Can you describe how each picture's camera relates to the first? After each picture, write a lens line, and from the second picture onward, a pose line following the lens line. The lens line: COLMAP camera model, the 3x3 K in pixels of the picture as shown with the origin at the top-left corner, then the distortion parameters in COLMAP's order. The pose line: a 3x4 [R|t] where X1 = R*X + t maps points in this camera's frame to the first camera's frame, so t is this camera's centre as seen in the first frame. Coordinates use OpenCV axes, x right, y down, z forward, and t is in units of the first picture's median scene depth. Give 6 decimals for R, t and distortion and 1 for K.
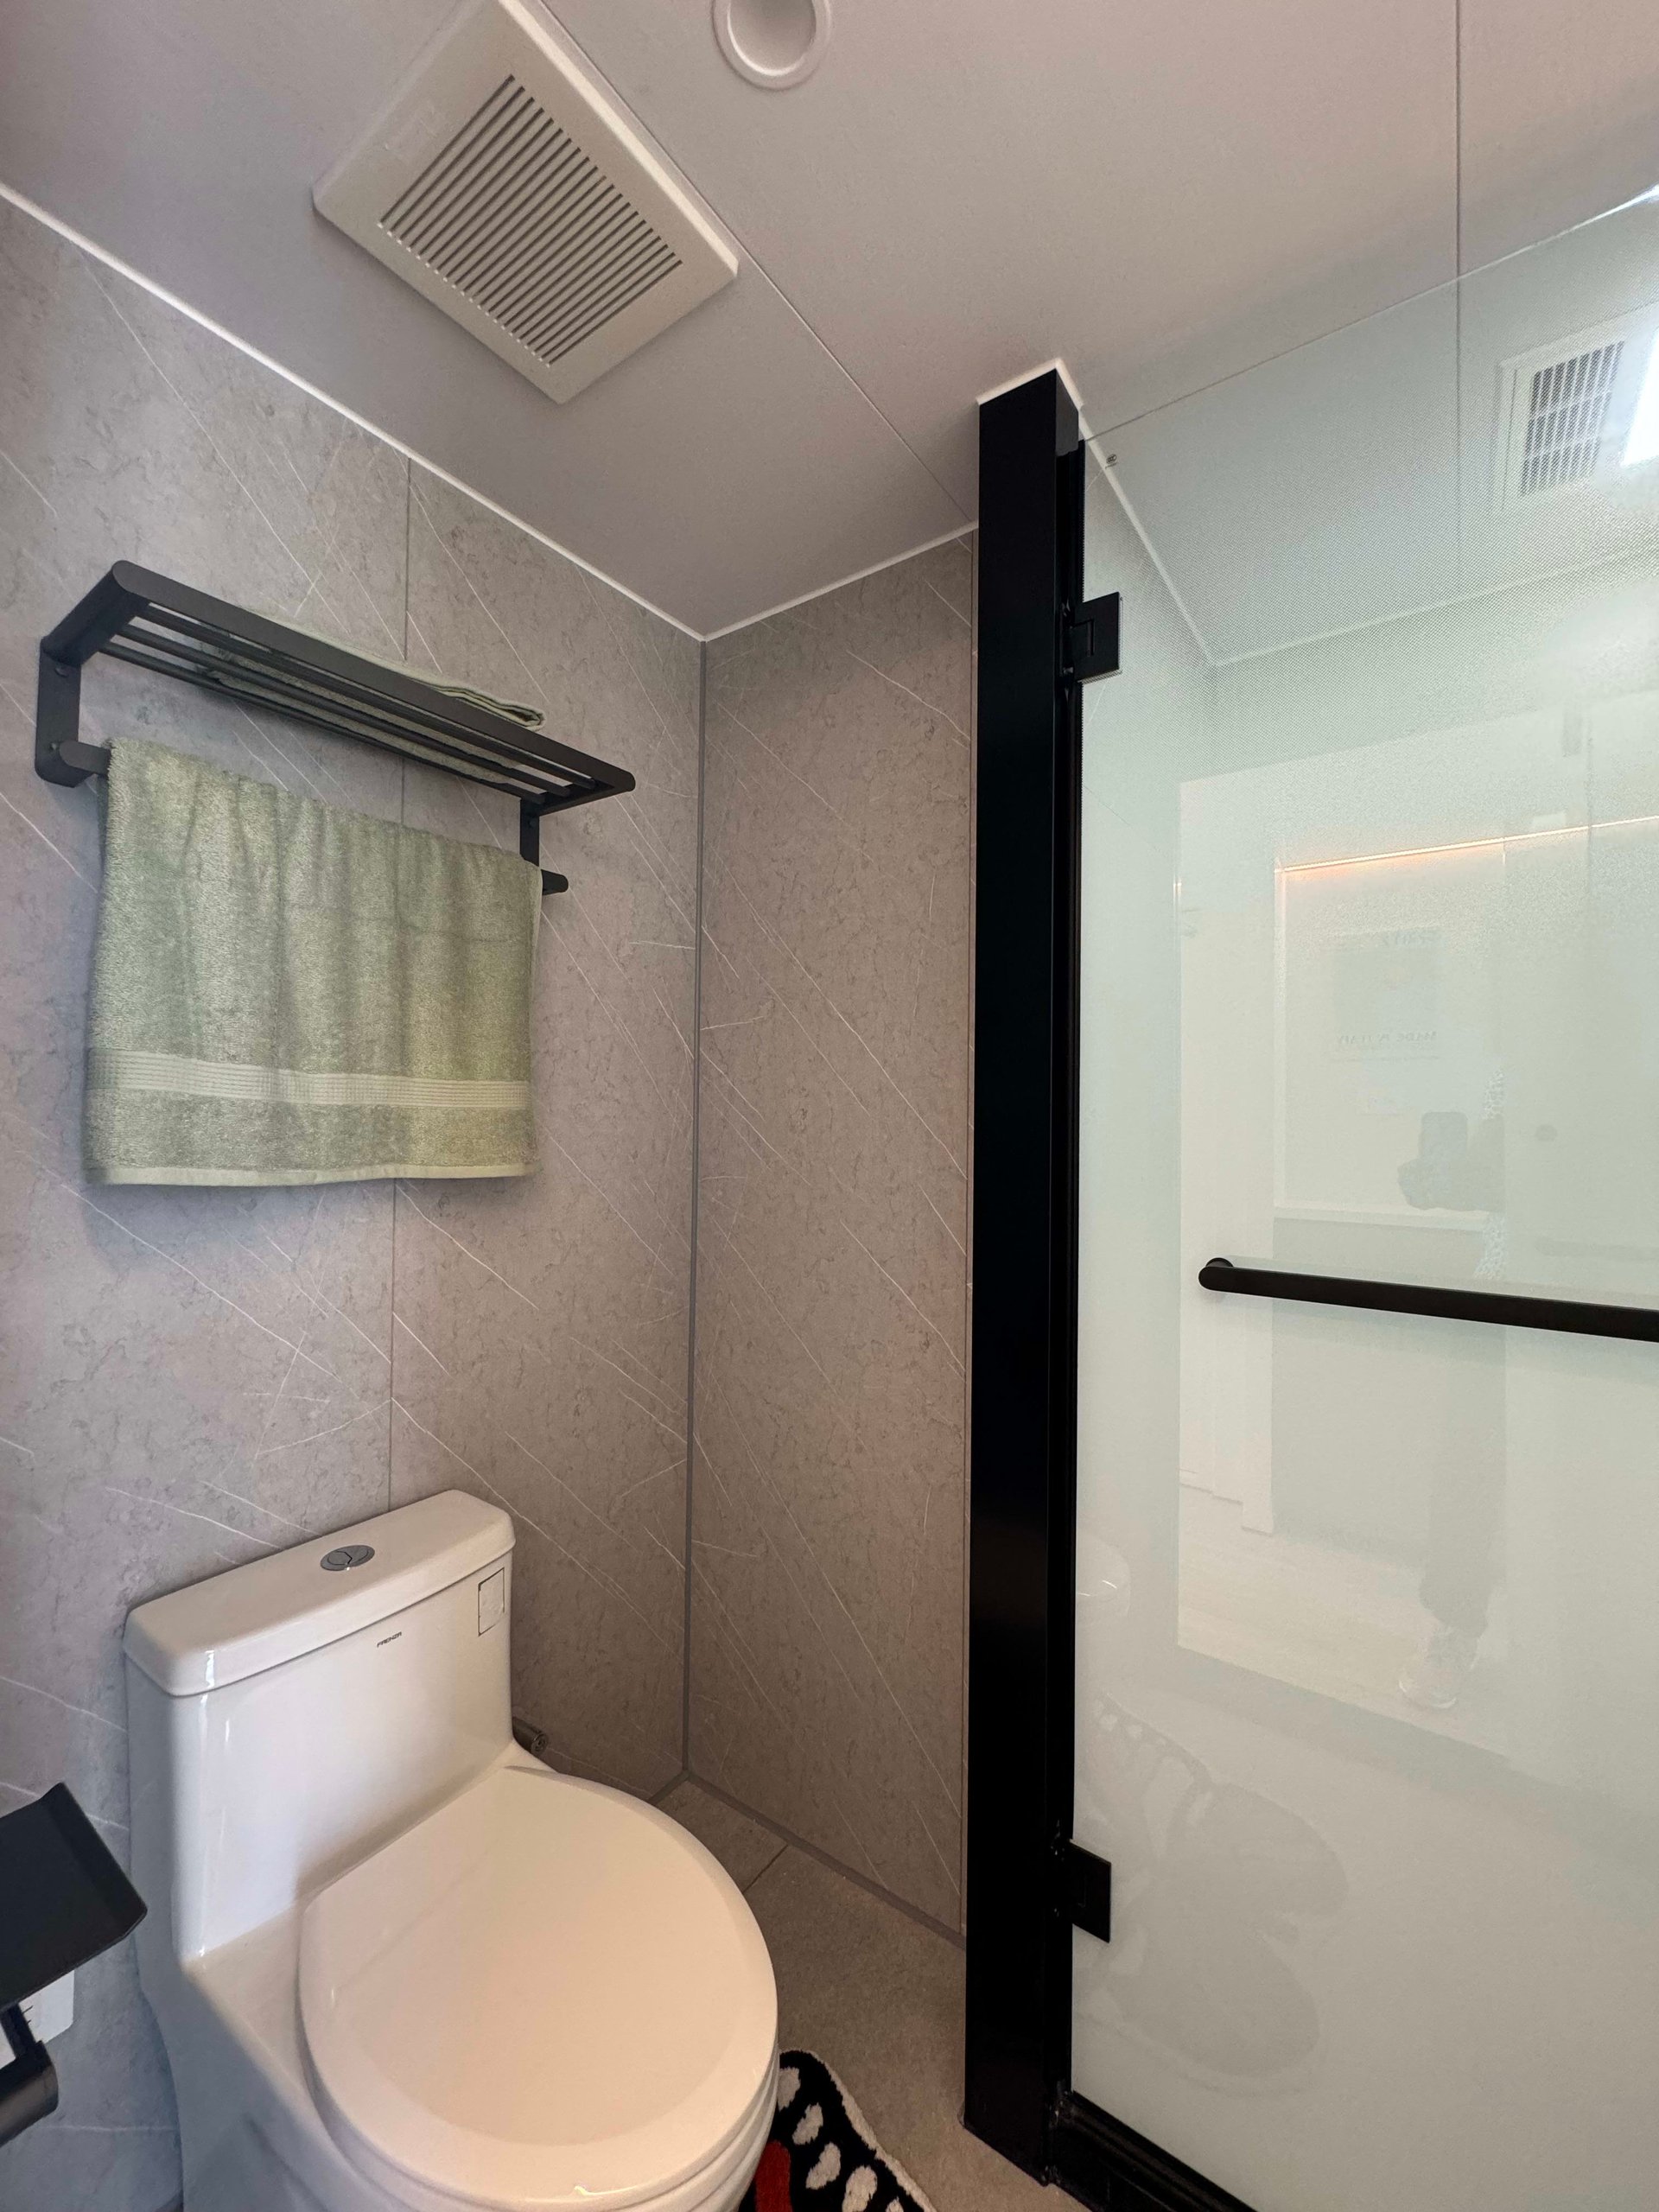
lens RADIAL K [[882.6, 0, 829.5], [0, 882.6, 1106.0], [0, 0, 1]] dist [-0.003917, 0.000733]
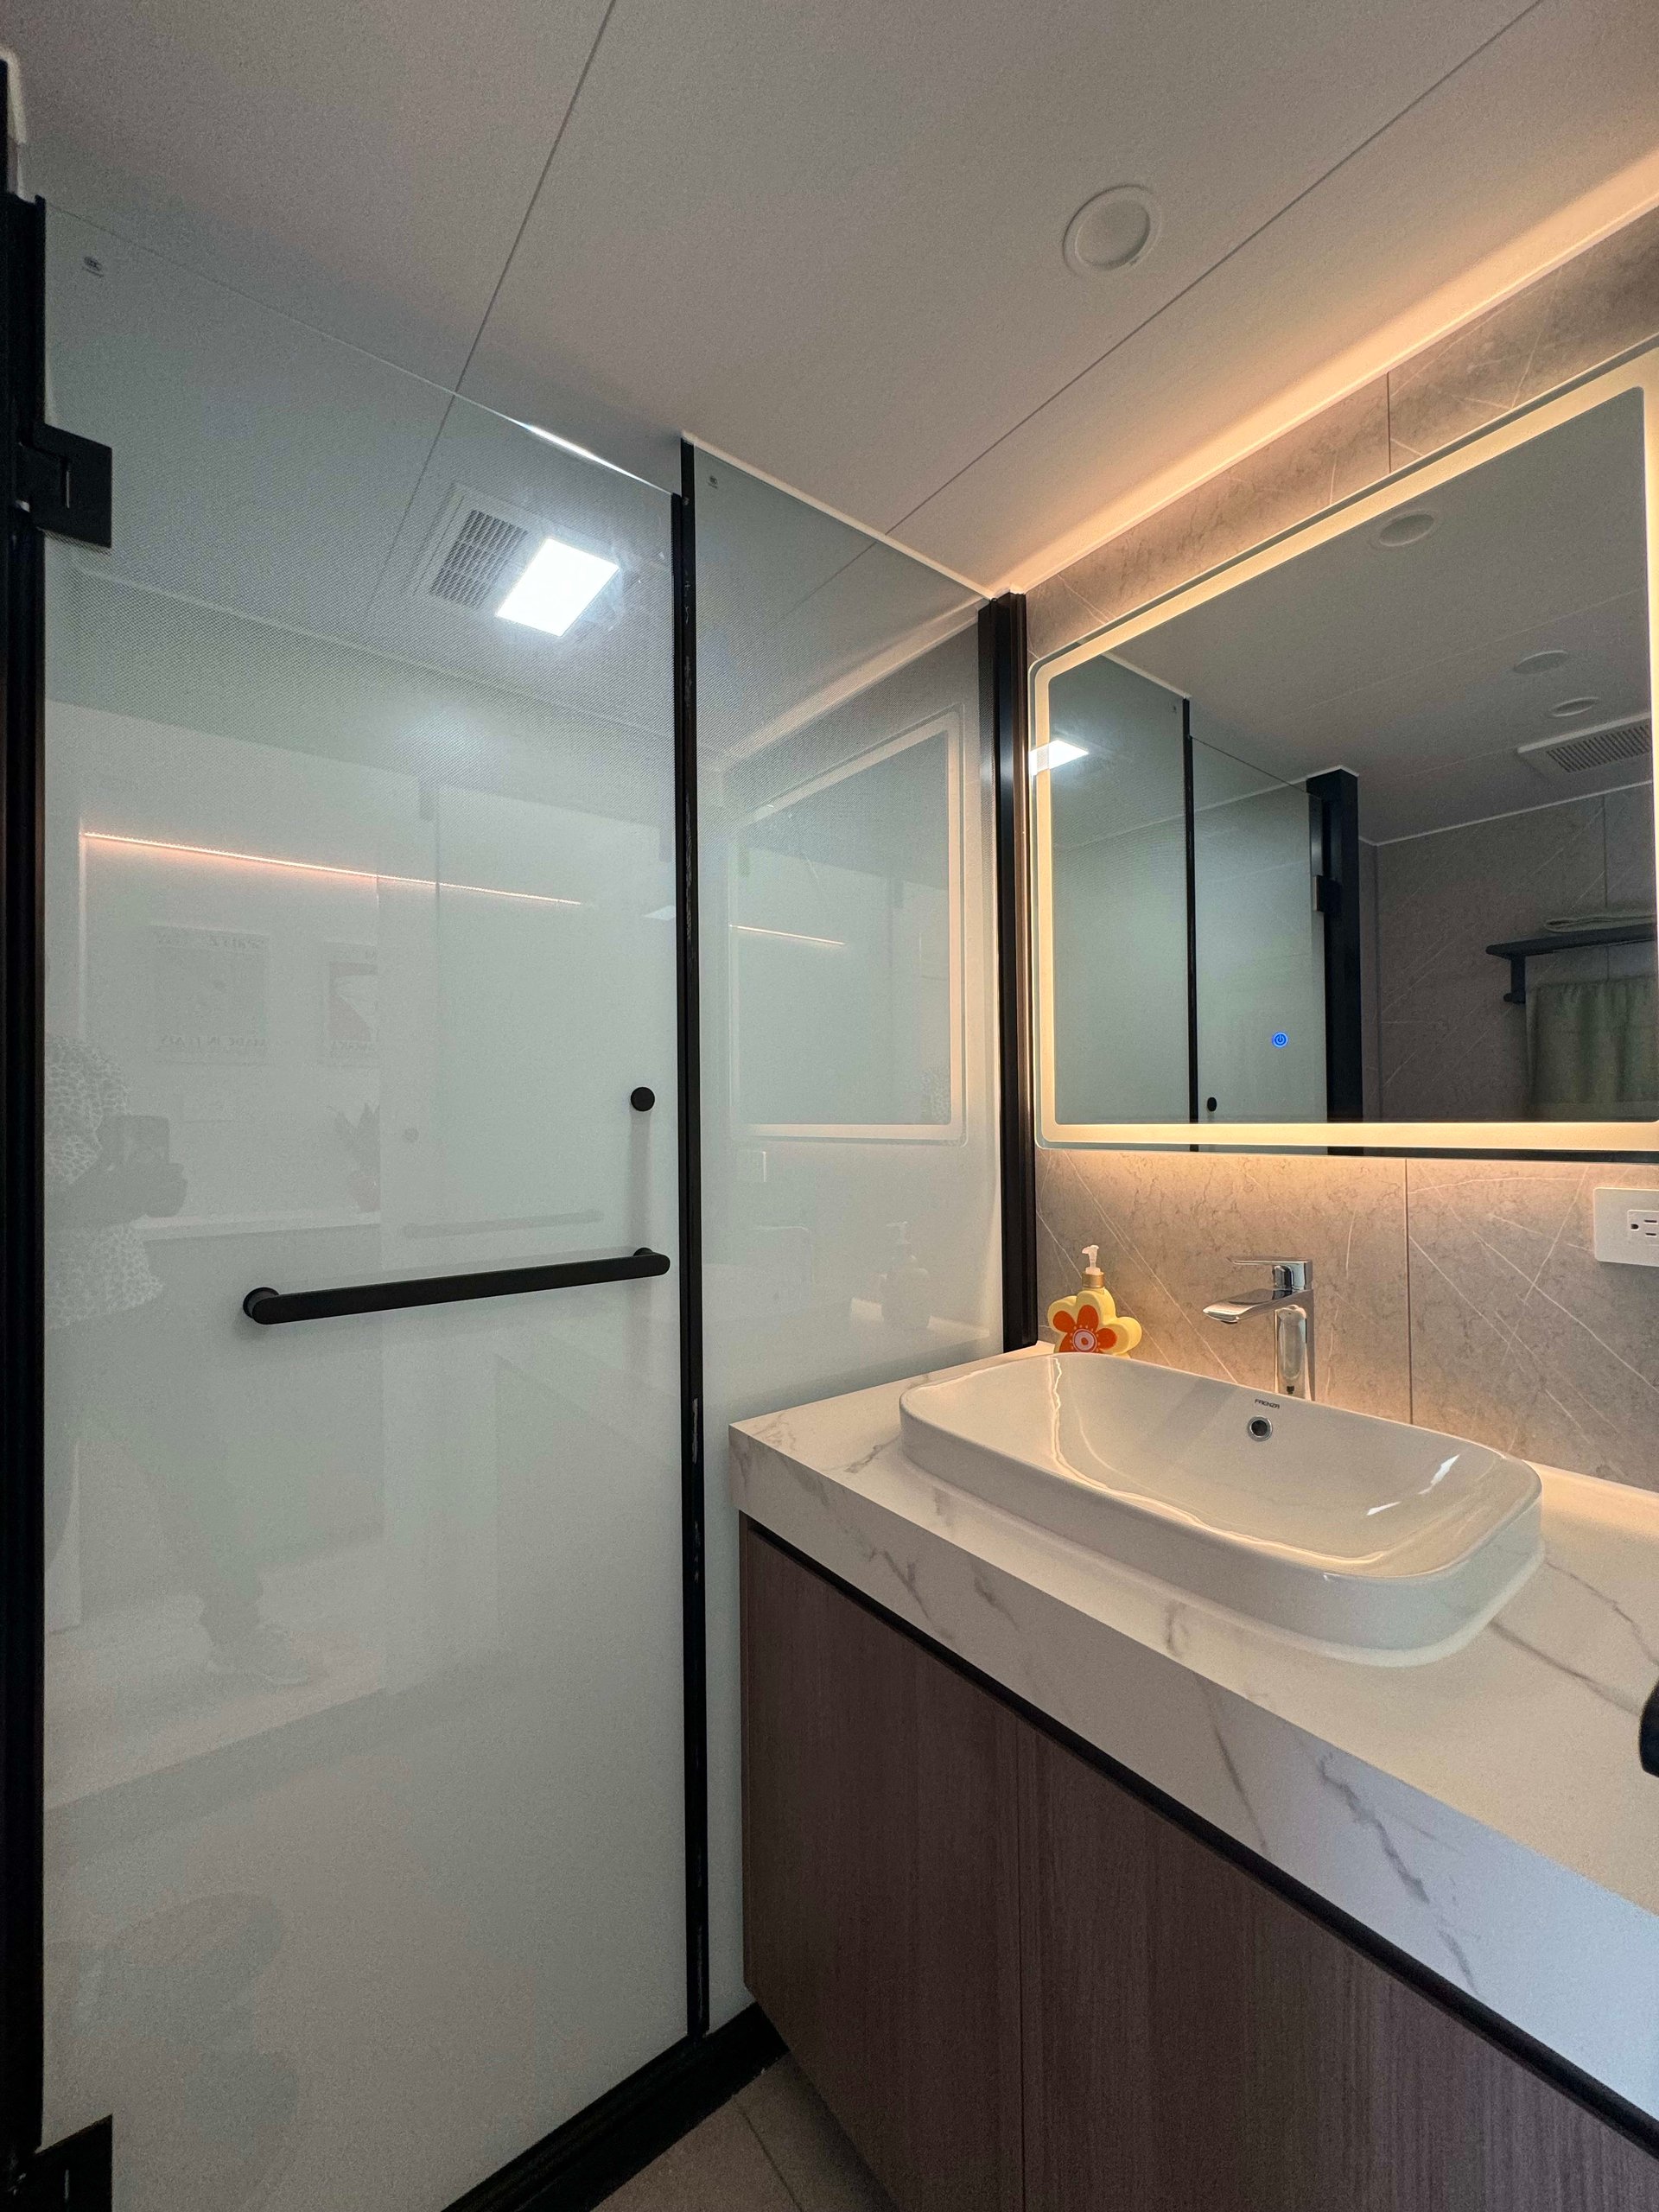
lens RADIAL K [[882.6, 0, 829.5], [0, 882.6, 1106.0], [0, 0, 1]] dist [-0.003917, 0.000733]
pose [[0.298741, 0.003685, 0.954327, -0.211095], [0.000926, 0.999991, -0.004151, -0.005625], [-0.954334, 0.002123, 0.298734, 0.173301]]
